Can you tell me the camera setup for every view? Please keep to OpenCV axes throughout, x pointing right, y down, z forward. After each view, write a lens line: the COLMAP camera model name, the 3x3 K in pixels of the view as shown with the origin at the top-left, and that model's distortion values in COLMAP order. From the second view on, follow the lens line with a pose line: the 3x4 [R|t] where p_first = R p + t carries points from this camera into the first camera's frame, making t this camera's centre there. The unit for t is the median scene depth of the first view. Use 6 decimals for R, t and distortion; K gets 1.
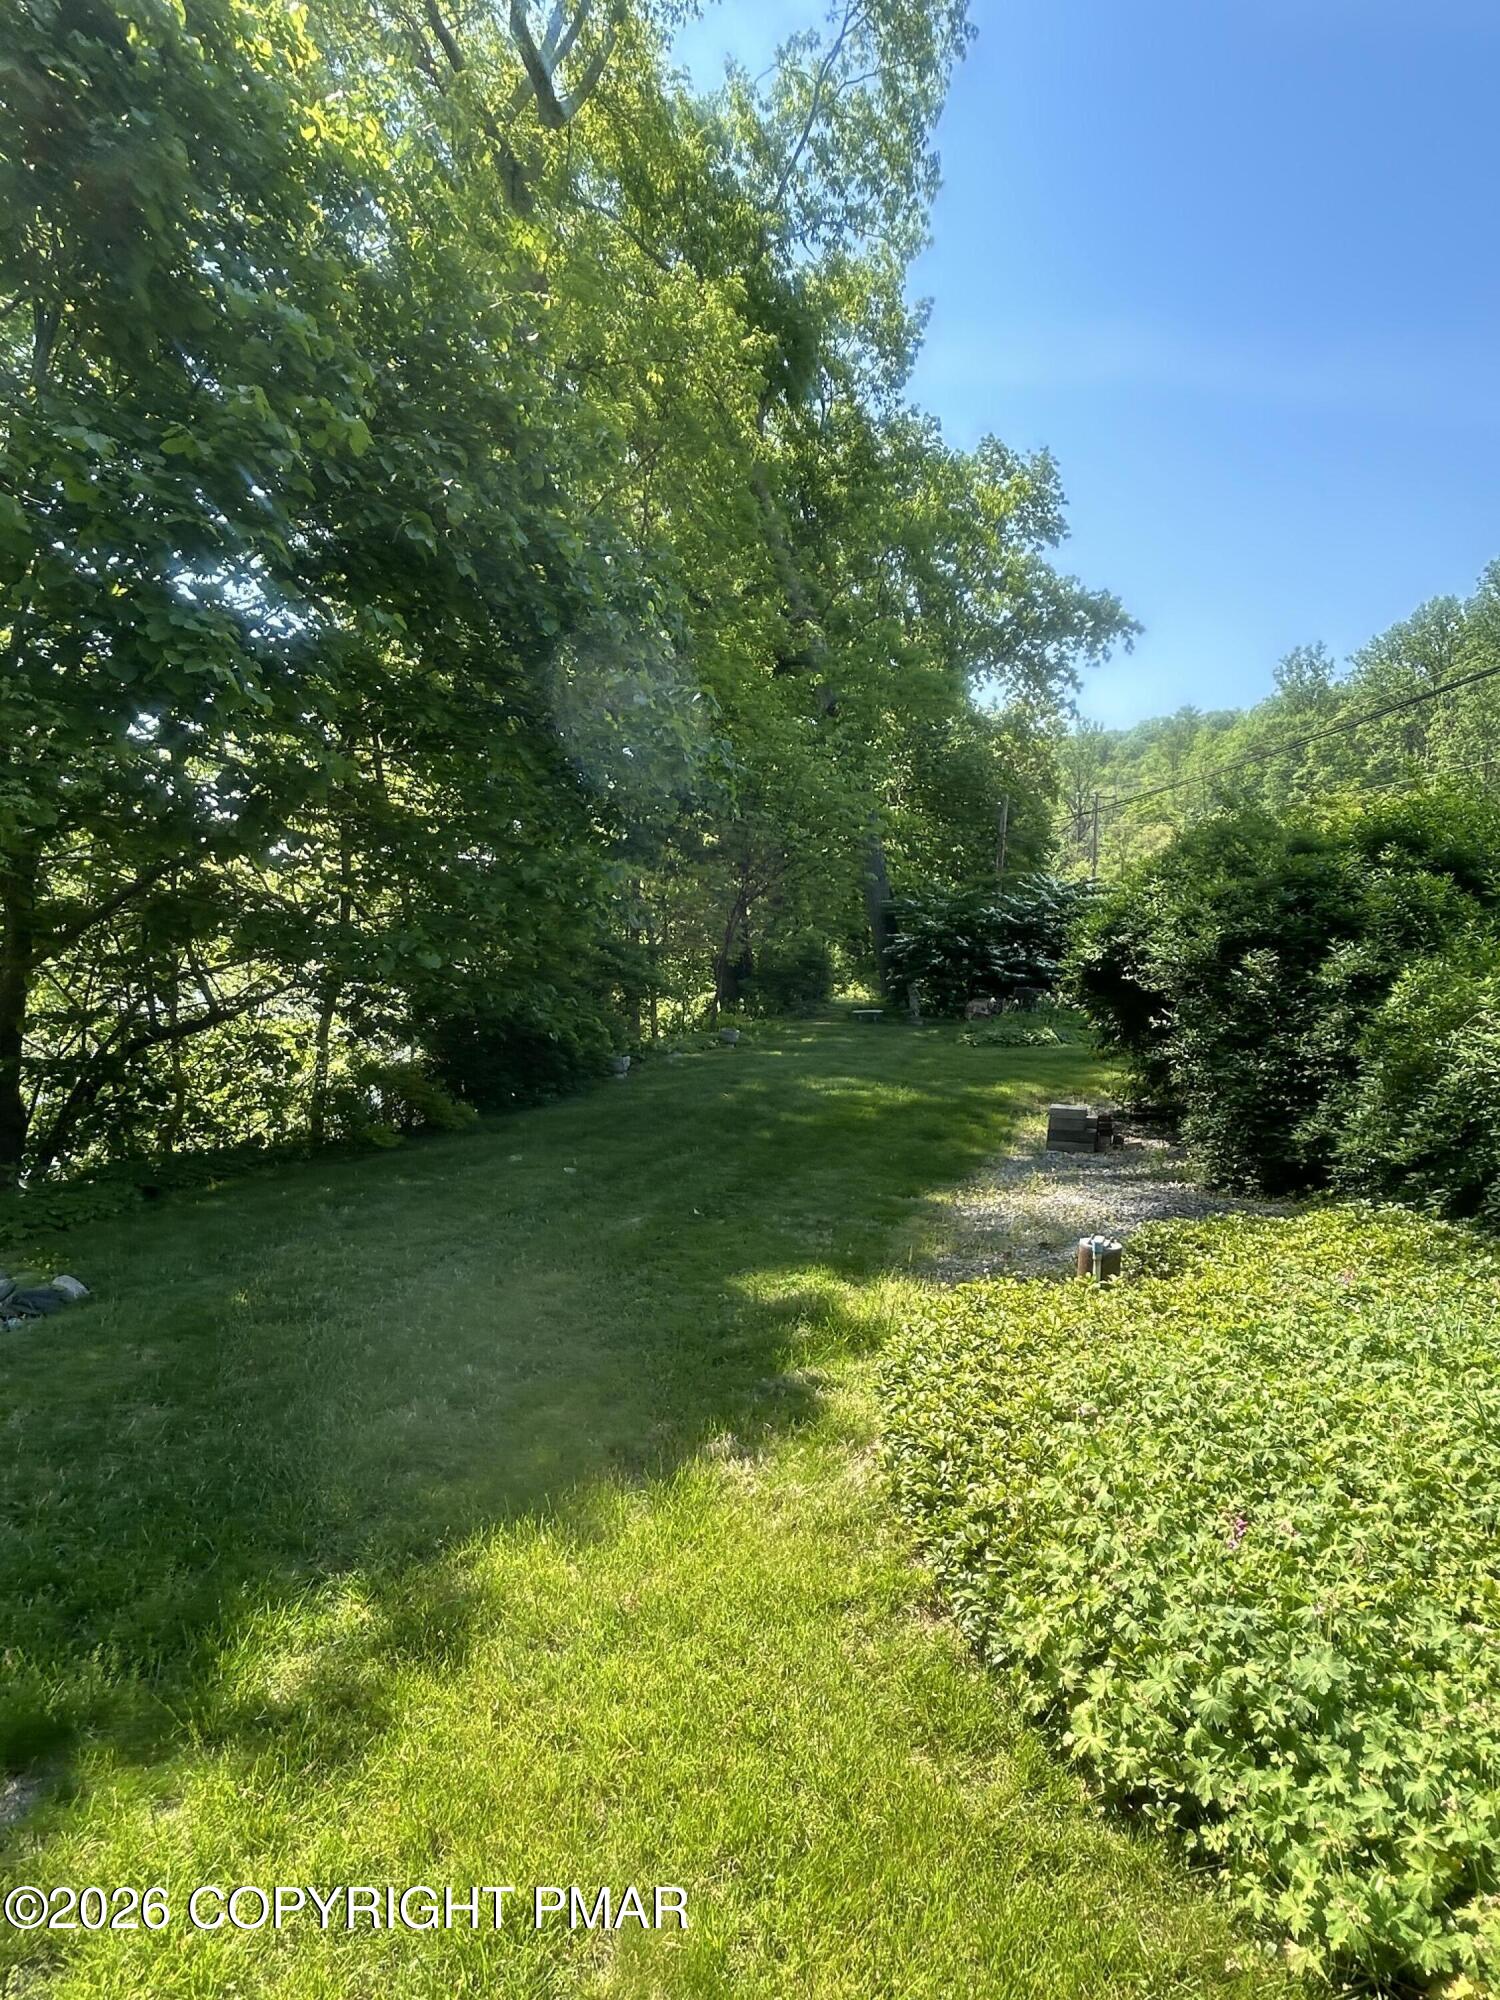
lens RADIAL K [[1169.6, 0, 753.0], [0, 1169.6, 993.7], [0, 0, 1]] dist [0.008435, 0.007607]
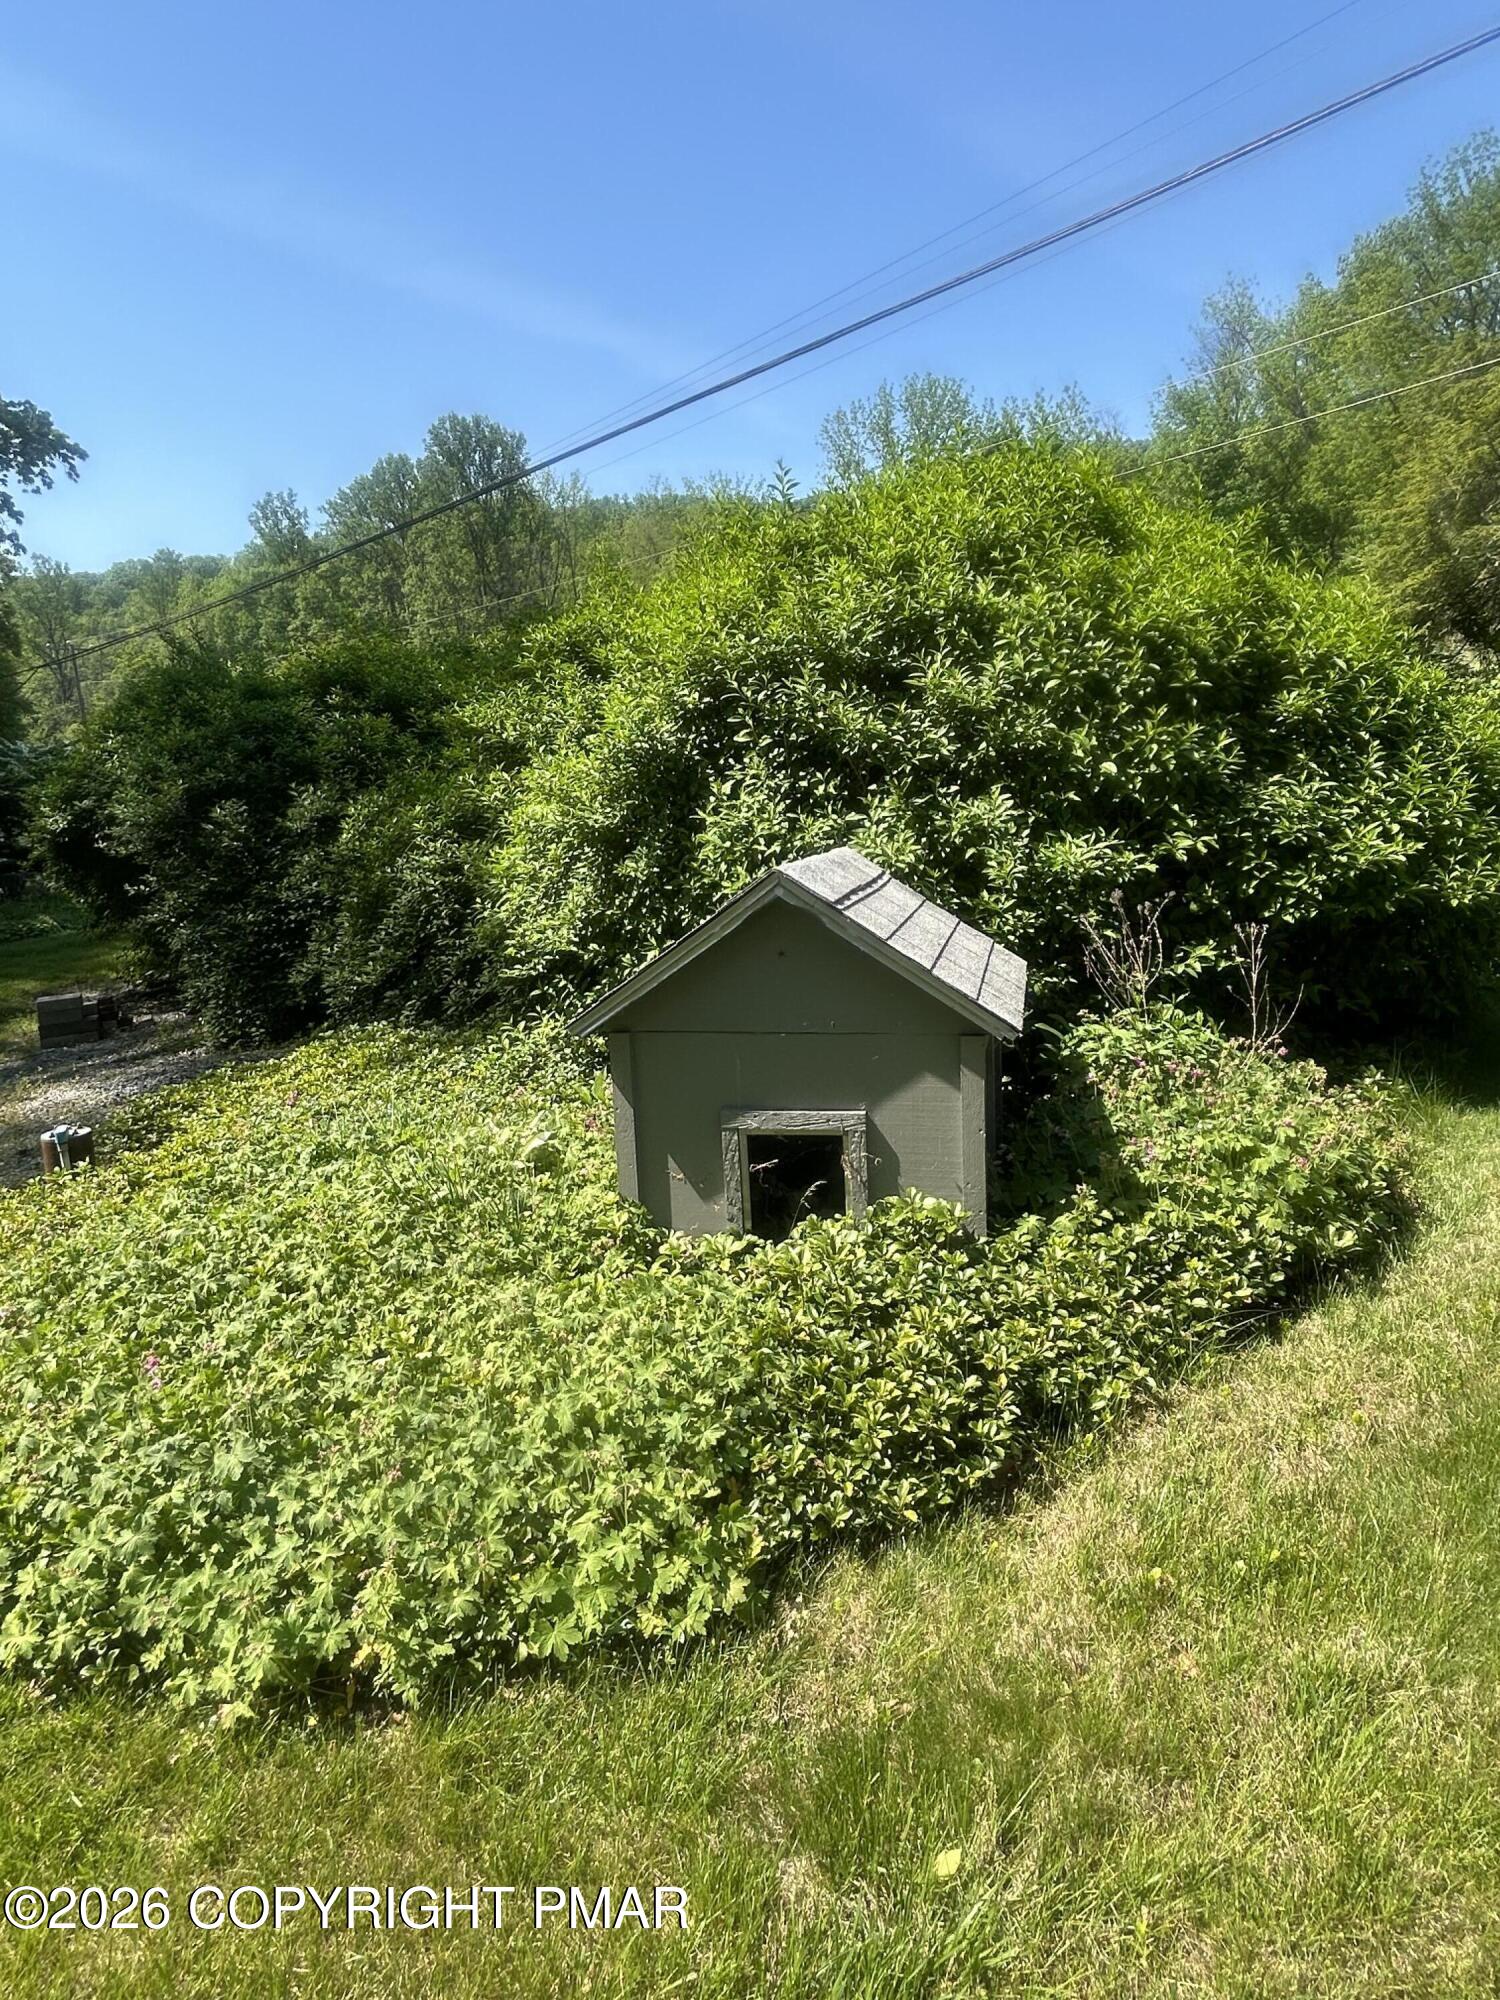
lens RADIAL K [[1169.6, 0, 750.6], [0, 1169.6, 1001.8], [0, 0, 1]] dist [0.008435, 0.007607]
pose [[0.725208, -0.202645, 0.658034, 0.131878], [0.121986, 0.978404, 0.166865, 0.031738], [-0.677638, -0.040741, 0.734266, -0.049246]]
